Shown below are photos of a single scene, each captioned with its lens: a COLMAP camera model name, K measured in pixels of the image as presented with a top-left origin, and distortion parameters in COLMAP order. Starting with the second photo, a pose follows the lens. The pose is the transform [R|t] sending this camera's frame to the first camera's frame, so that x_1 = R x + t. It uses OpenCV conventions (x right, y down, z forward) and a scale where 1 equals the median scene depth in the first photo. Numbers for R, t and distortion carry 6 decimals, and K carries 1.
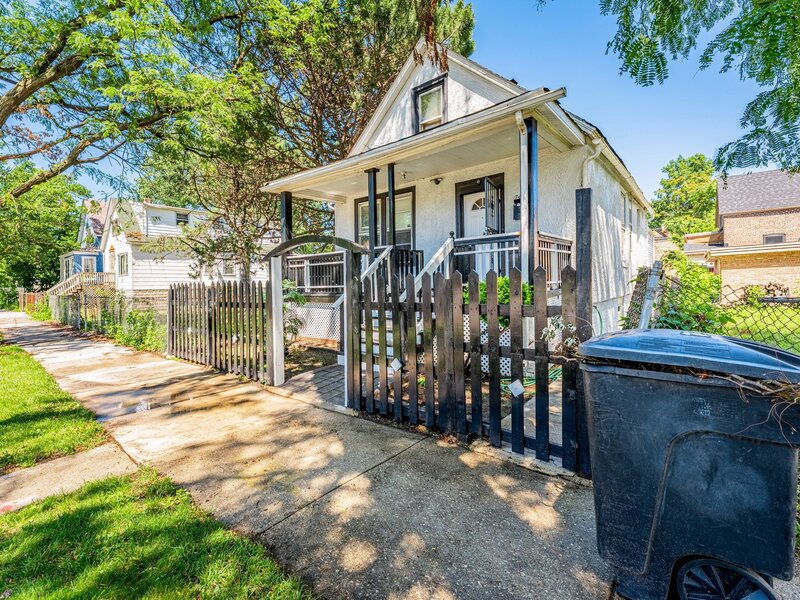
lens RADIAL K [[369.0, 0, 400.3], [0, 369.0, 287.6], [0, 0, 1]] dist [-0.001361, -0.000363]
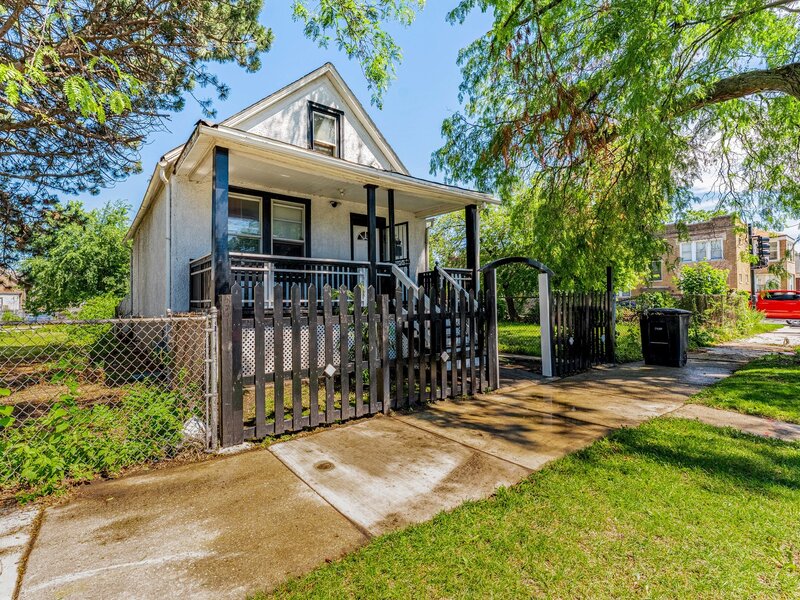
lens RADIAL K [[361.3, 0, 377.3], [0, 361.3, 295.9], [0, 0, 1]] dist [-0.002092, 0.000047]
pose [[0.275737, 0.041646, 0.960331, -1.031133], [0.013763, 0.998788, -0.047266, 0.029831], [-0.961135, 0.026249, 0.274829, 0.733907]]
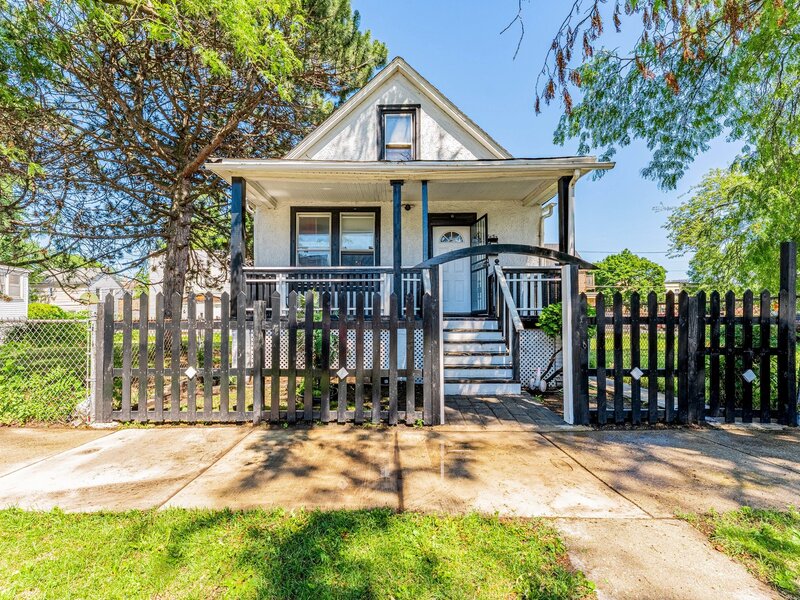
lens RADIAL K [[366.4, 0, 398.9], [0, 366.4, 316.0], [0, 0, 1]] dist [-0.000794, -0.000105]
pose [[0.778576, 0.021544, 0.627181, -0.646177], [-0.008891, 0.999689, -0.023302, 0.035045], [-0.627487, 0.012566, 0.778525, 0.299993]]
